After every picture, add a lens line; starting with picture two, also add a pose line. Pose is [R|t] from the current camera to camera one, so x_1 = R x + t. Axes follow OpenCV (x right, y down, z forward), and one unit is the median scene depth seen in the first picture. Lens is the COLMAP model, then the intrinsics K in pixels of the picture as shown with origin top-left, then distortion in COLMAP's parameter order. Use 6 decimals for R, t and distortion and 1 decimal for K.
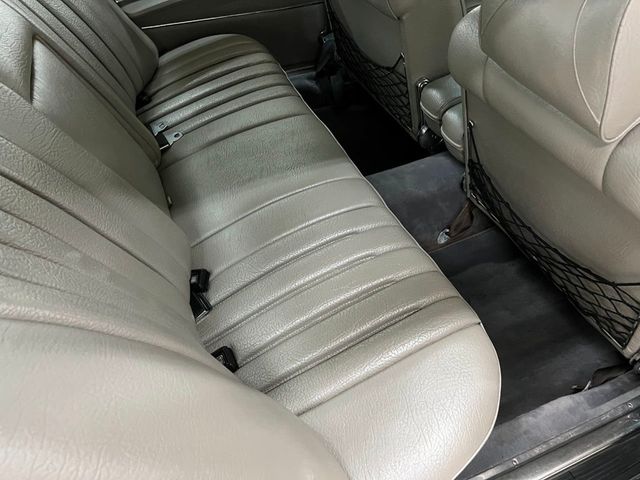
lens RADIAL K [[488.0, 0, 320.0], [0, 488.0, 240.0], [0, 0, 1]] dist [0.051424, -0.065496]
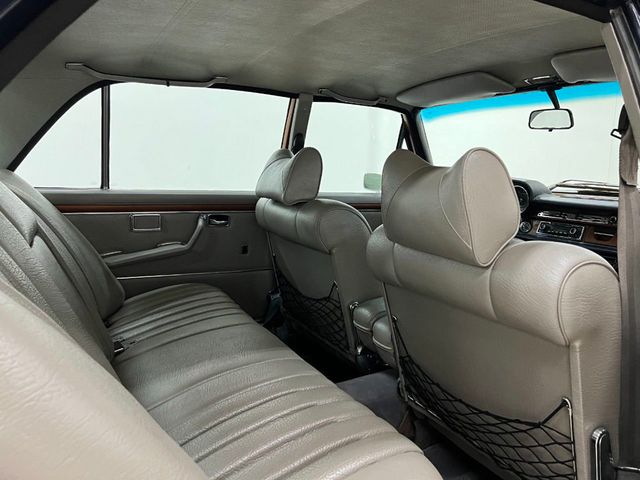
lens RADIAL K [[482.6, 0, 321.4], [0, 482.6, 239.5], [0, 0, 1]] dist [0.076153, -0.109566]
pose [[0.994517, 0.020606, 0.102522, 0.006649], [0.046196, 0.792974, -0.607502, 0.267550], [-0.093816, 0.608907, 0.787674, -0.018967]]
